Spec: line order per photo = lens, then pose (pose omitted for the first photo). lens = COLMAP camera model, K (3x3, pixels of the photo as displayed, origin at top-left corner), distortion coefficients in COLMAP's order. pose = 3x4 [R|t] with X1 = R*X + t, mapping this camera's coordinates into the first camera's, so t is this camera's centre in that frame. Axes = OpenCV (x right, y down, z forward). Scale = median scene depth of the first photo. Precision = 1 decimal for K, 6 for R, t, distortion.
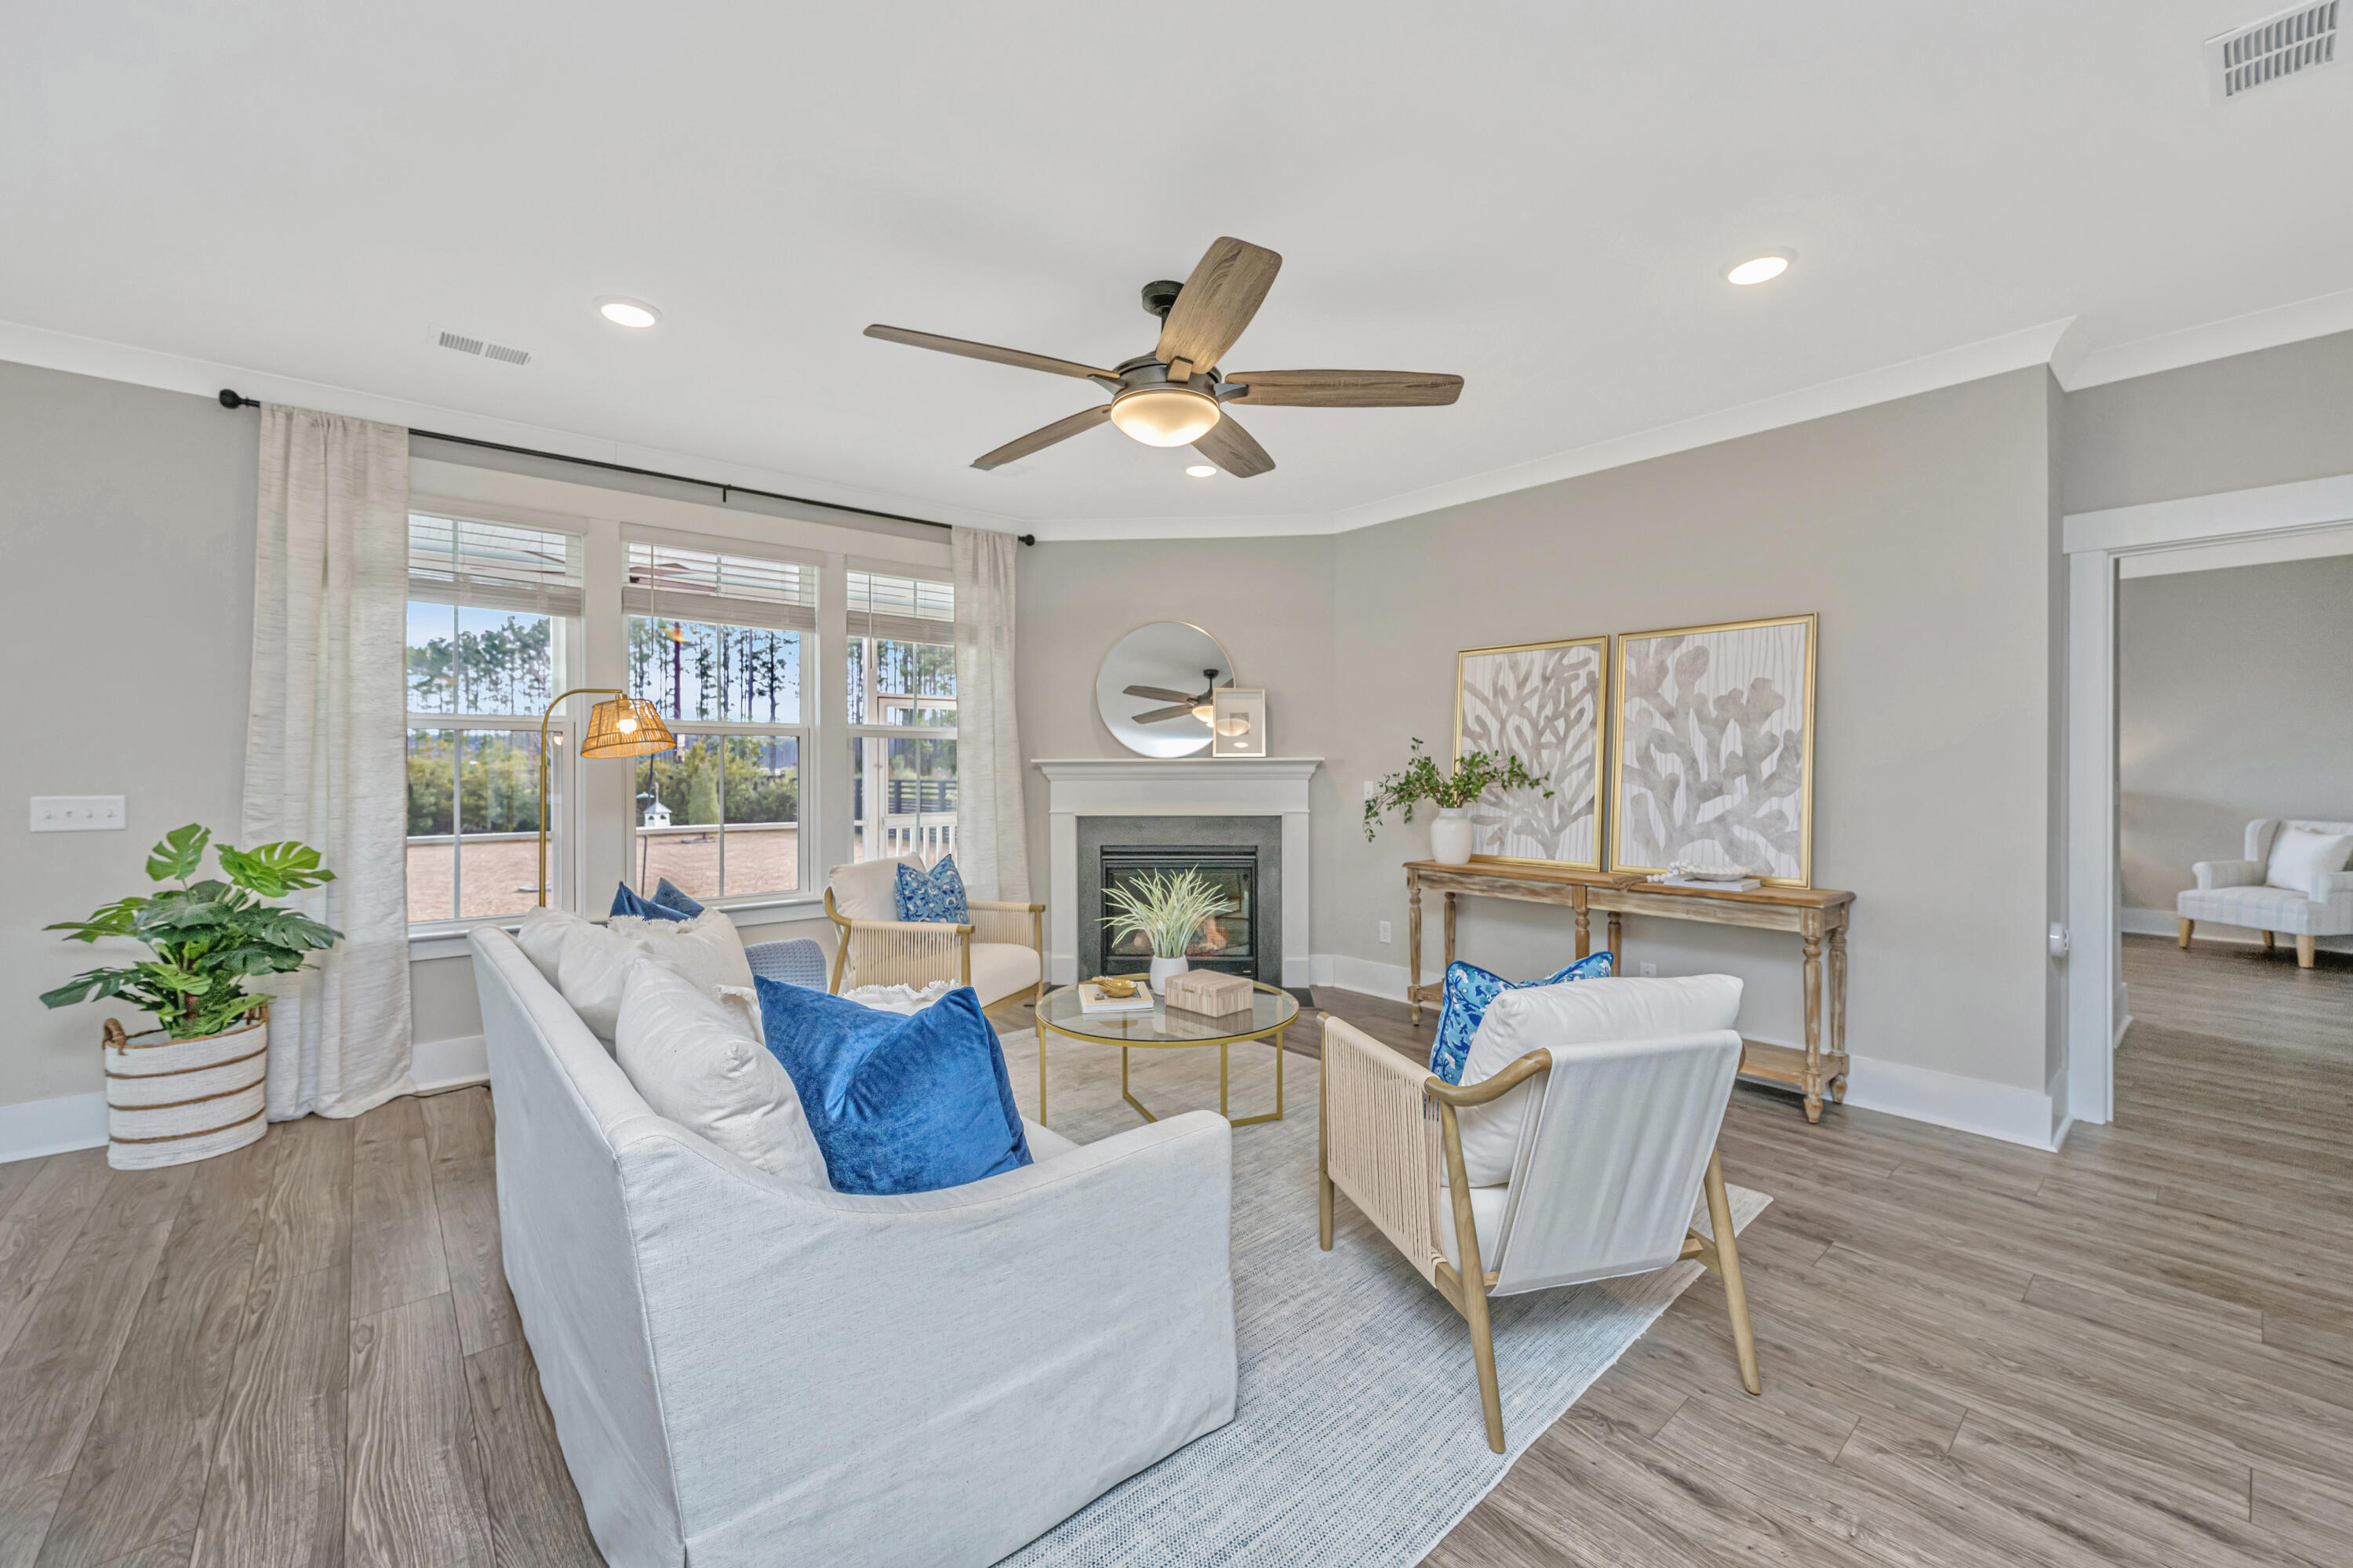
lens RADIAL K [[937.6, 0, 1180.6], [0, 937.6, 766.2], [0, 0, 1]] dist [-0.001247, 0.000200]
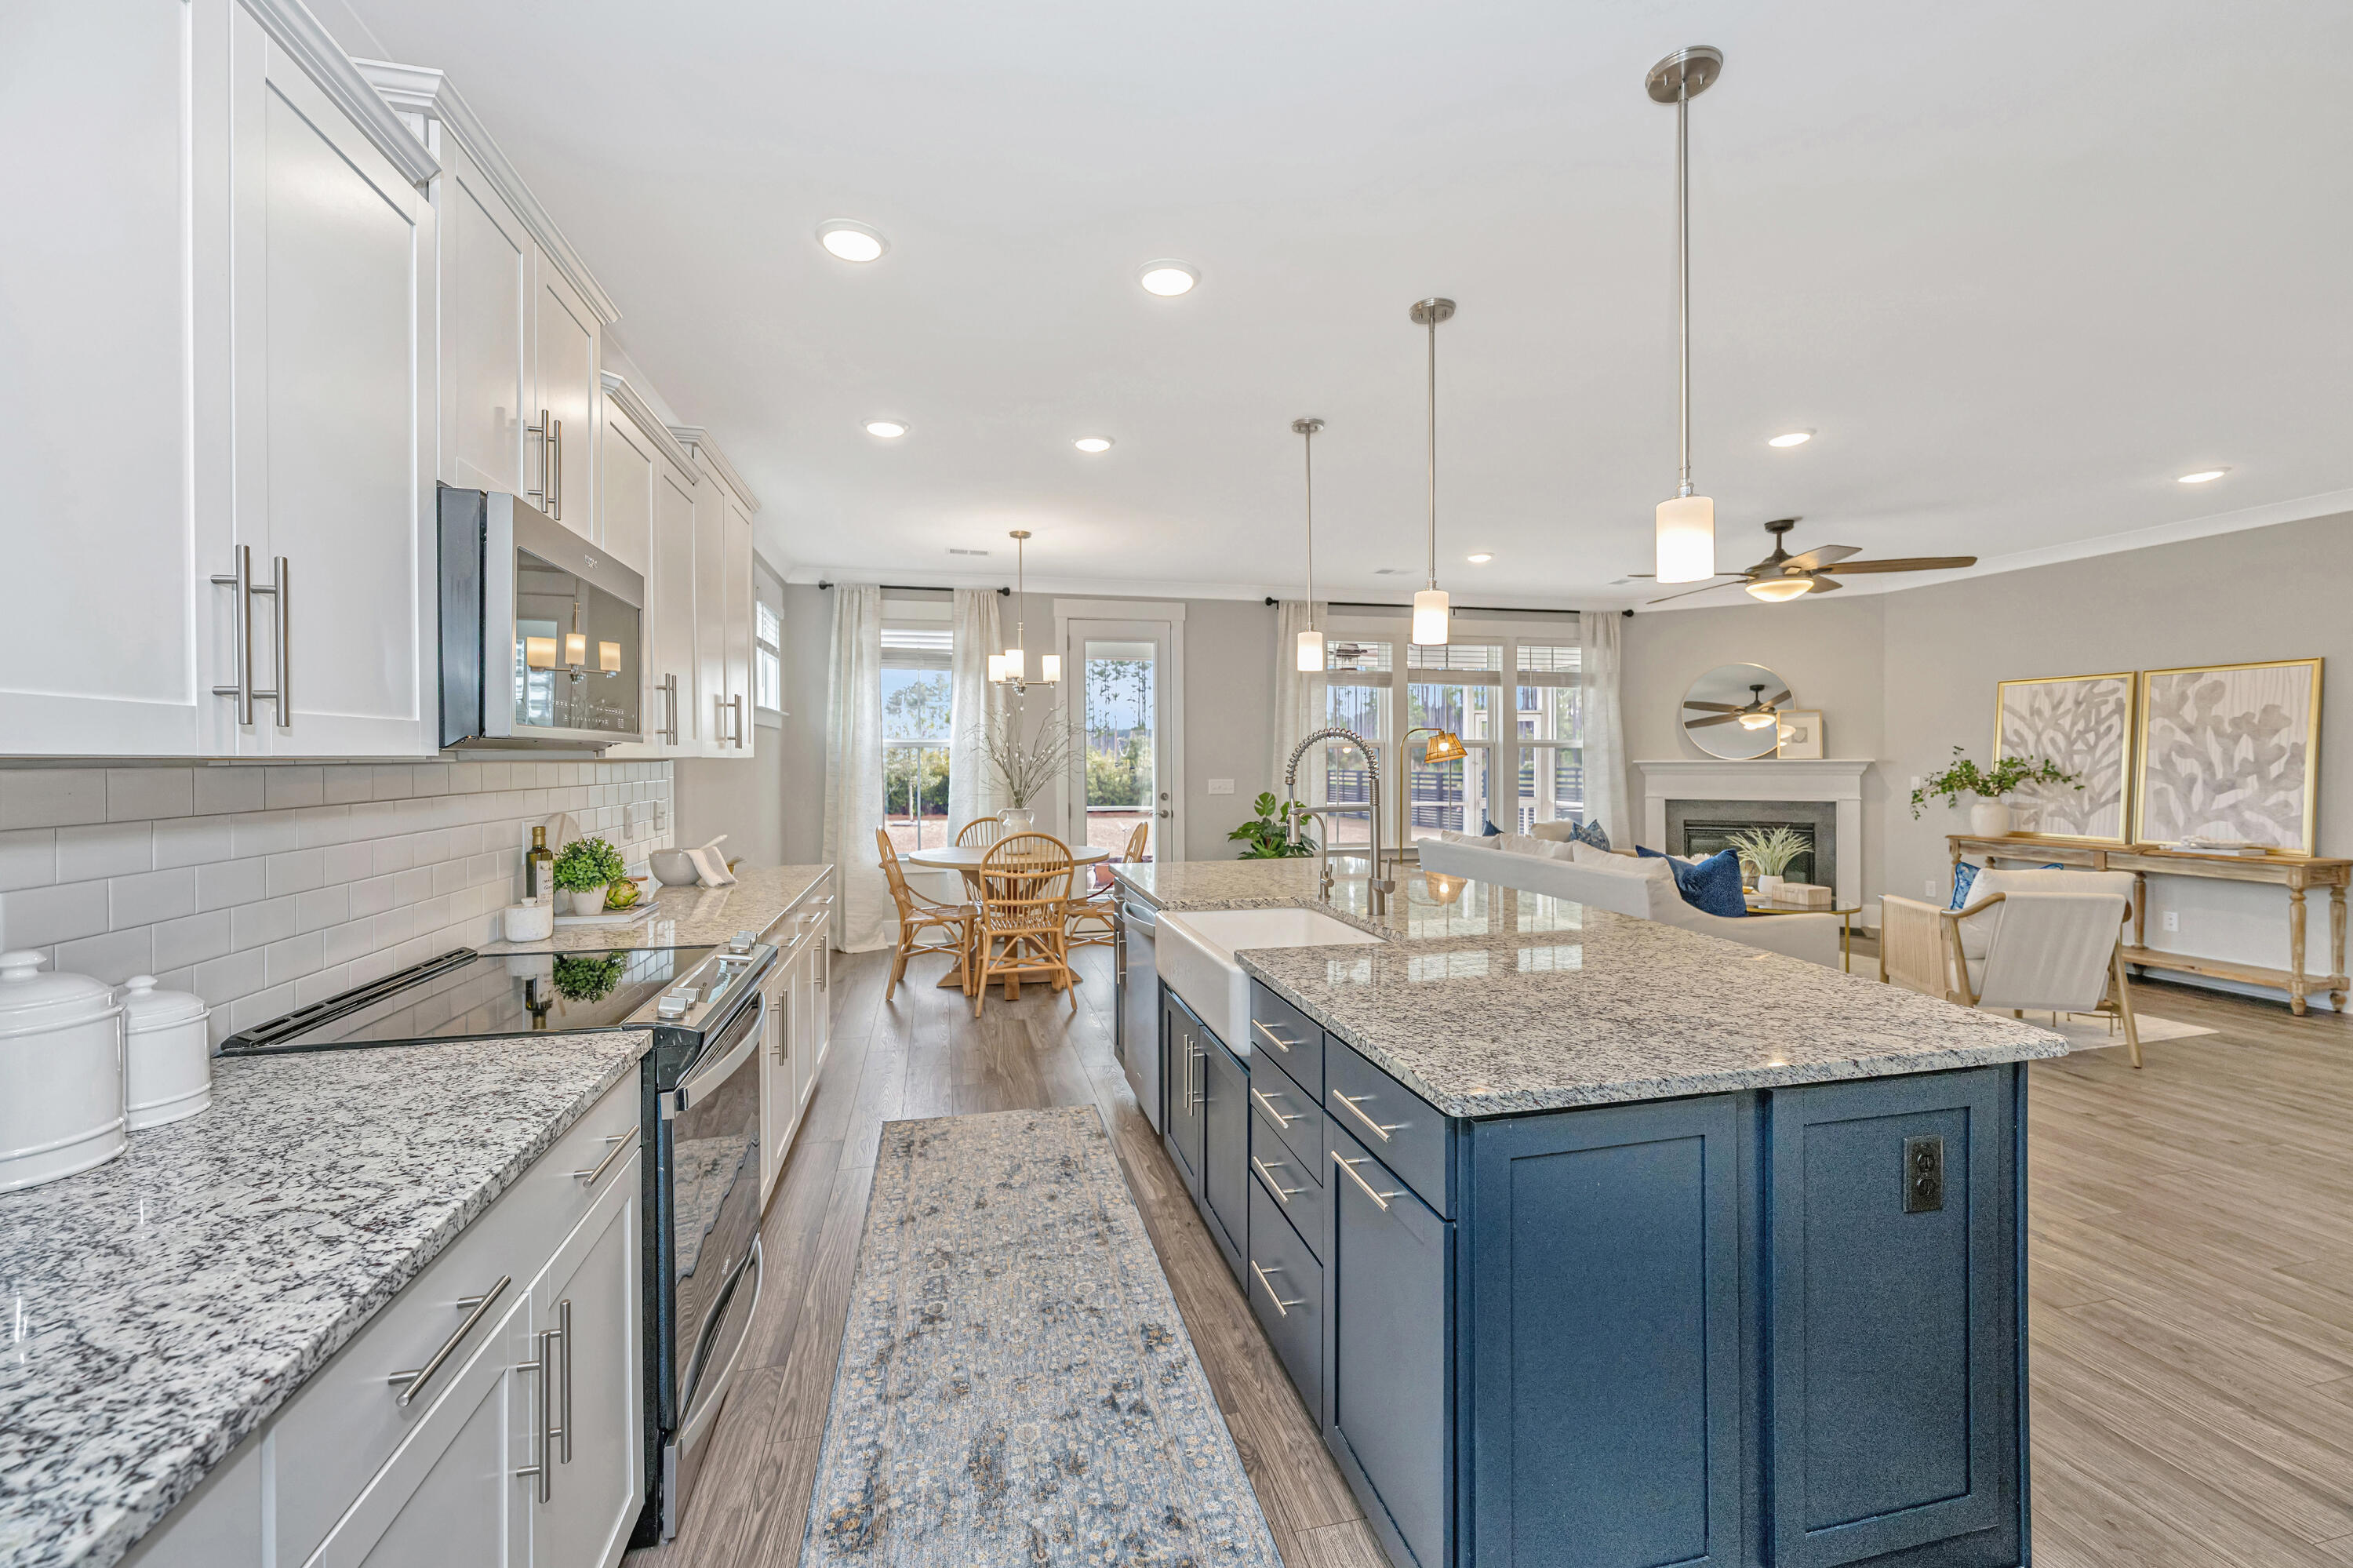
lens RADIAL K [[937.6, 0, 1164.6], [0, 937.6, 759.8], [0, 0, 1]] dist [-0.001247, 0.000200]
pose [[0.885064, -0.001212, -0.465469, -0.156541], [0.002447, 0.999995, 0.002049, -0.016868], [0.465464, -0.002952, 0.885062, -0.848533]]
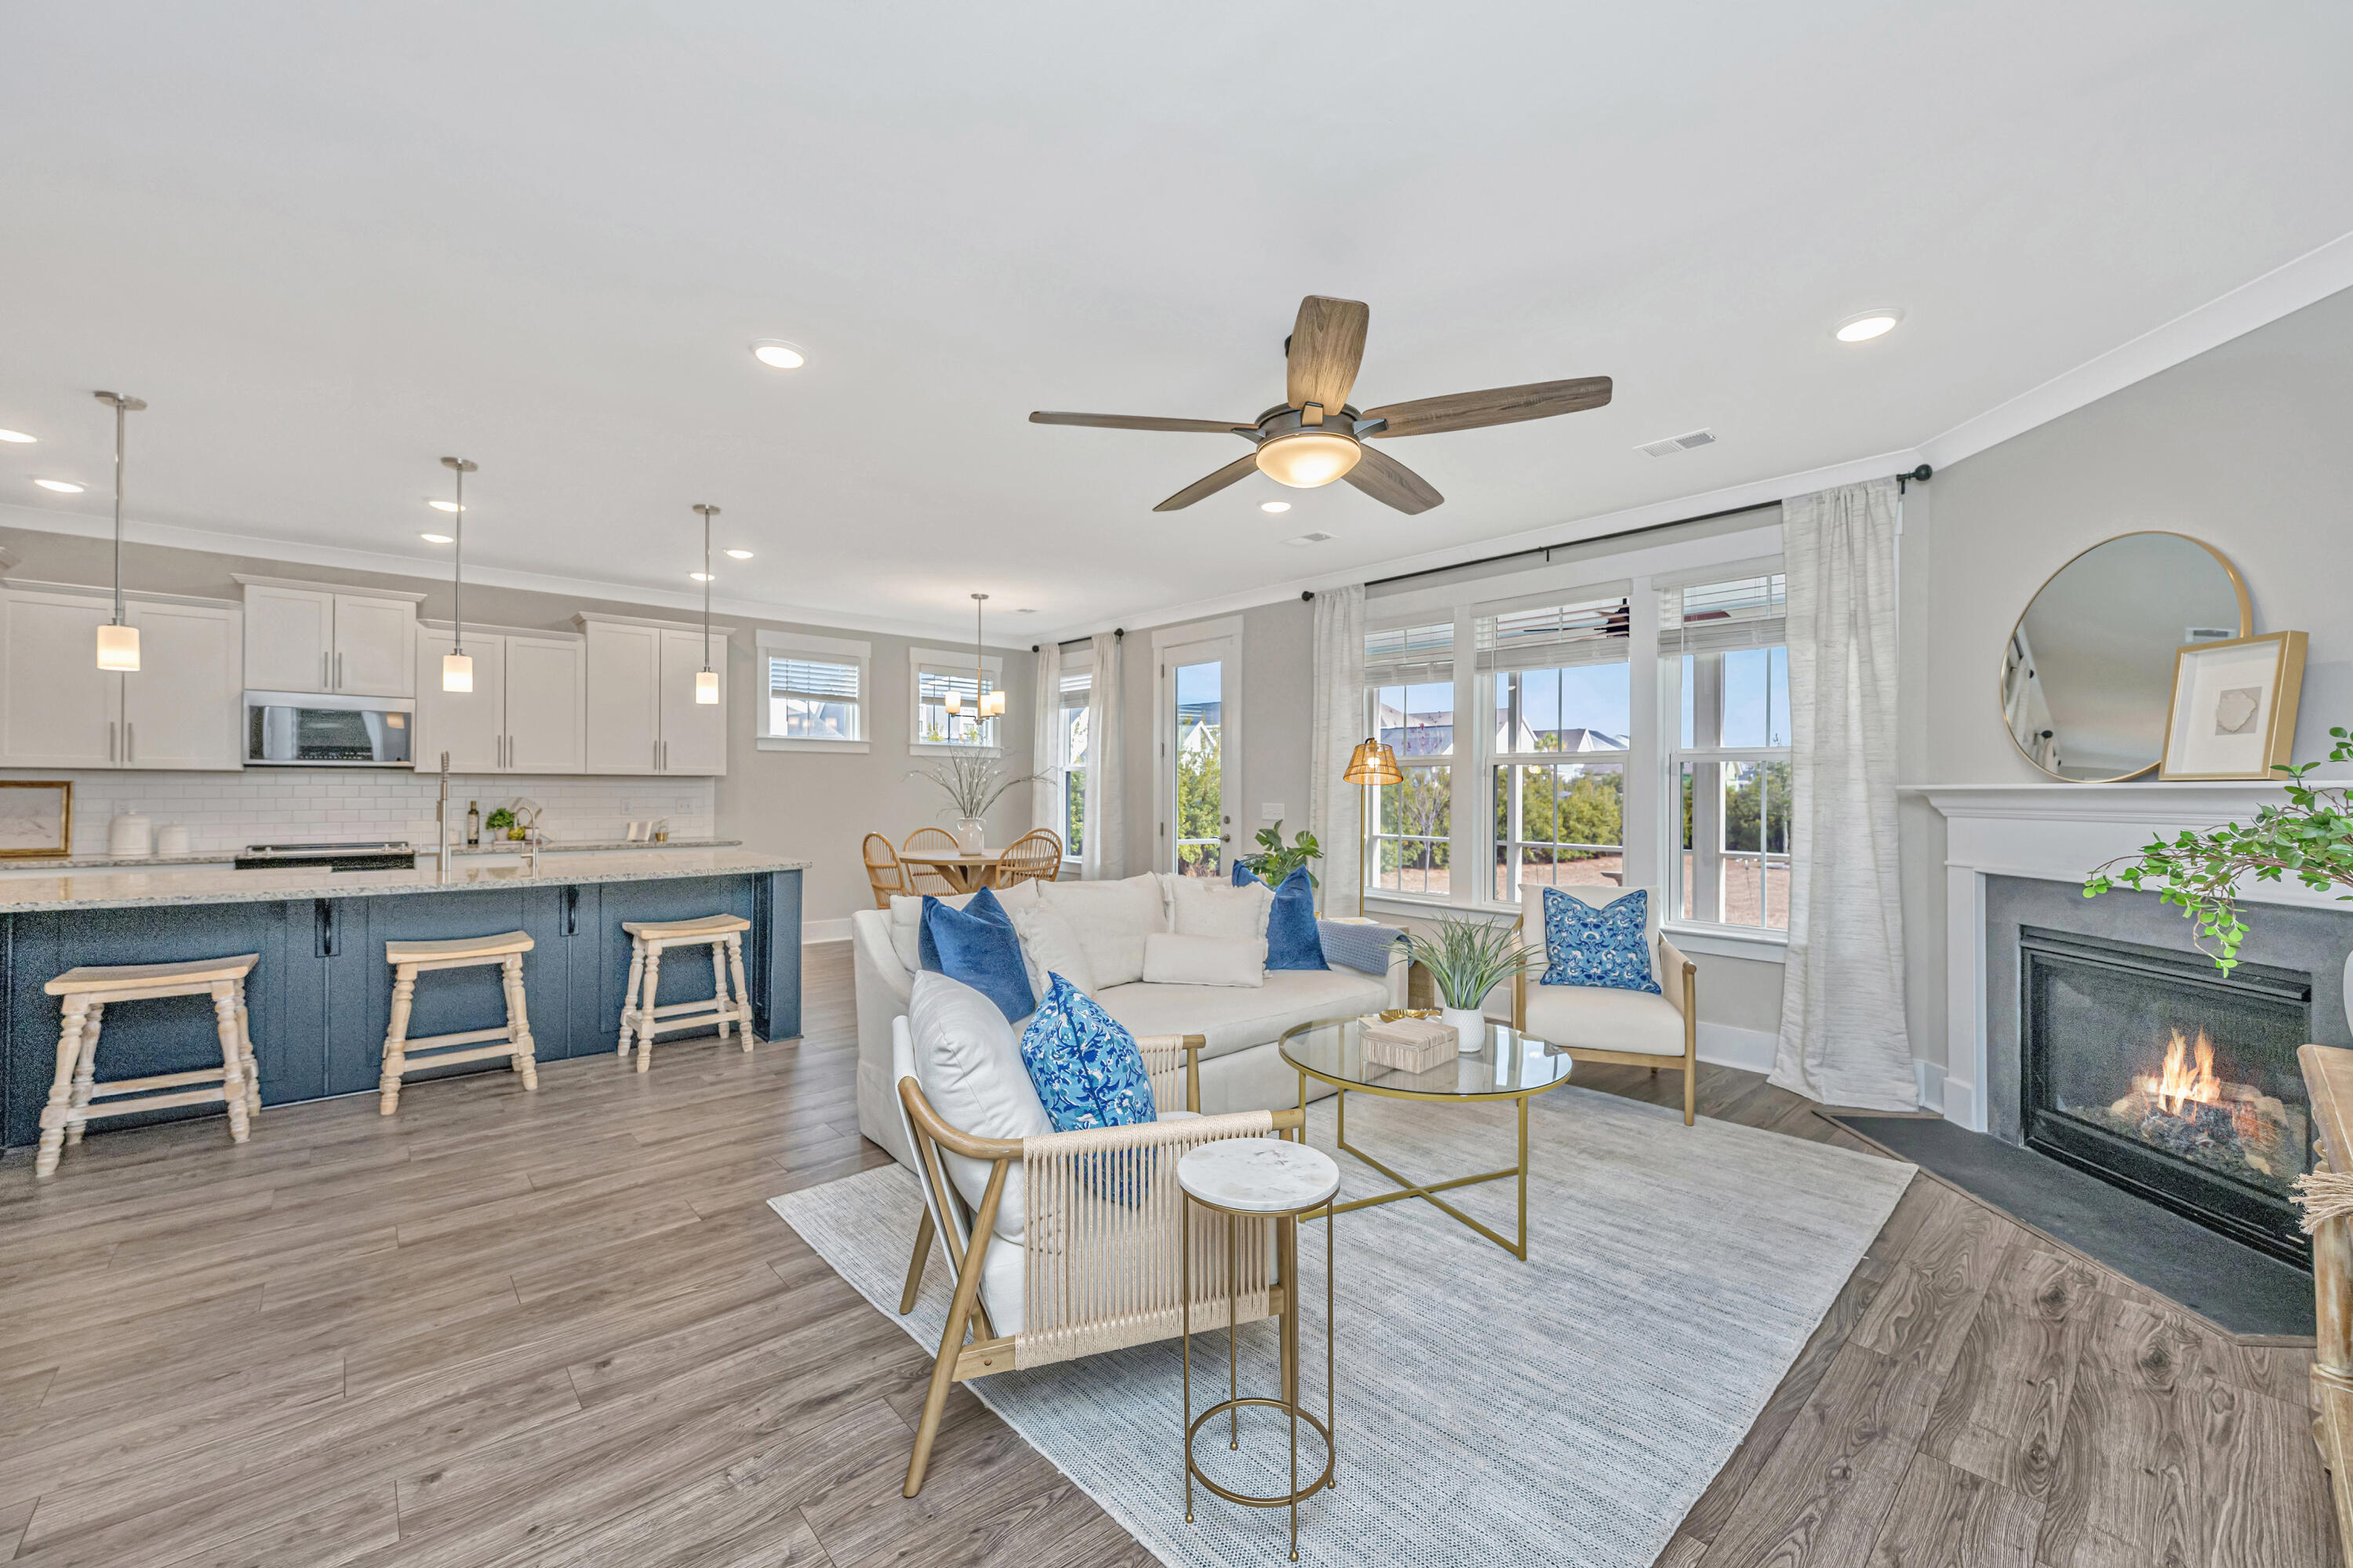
lens RADIAL K [[937.6, 0, 1174.6], [0, 937.6, 786.5], [0, 0, 1]] dist [-0.001247, 0.000200]
pose [[0.014237, -0.001396, -0.999898, 0.678926], [-0.004989, 0.999986, -0.001467, -0.003024], [0.999886, 0.005009, 0.014230, 0.555719]]
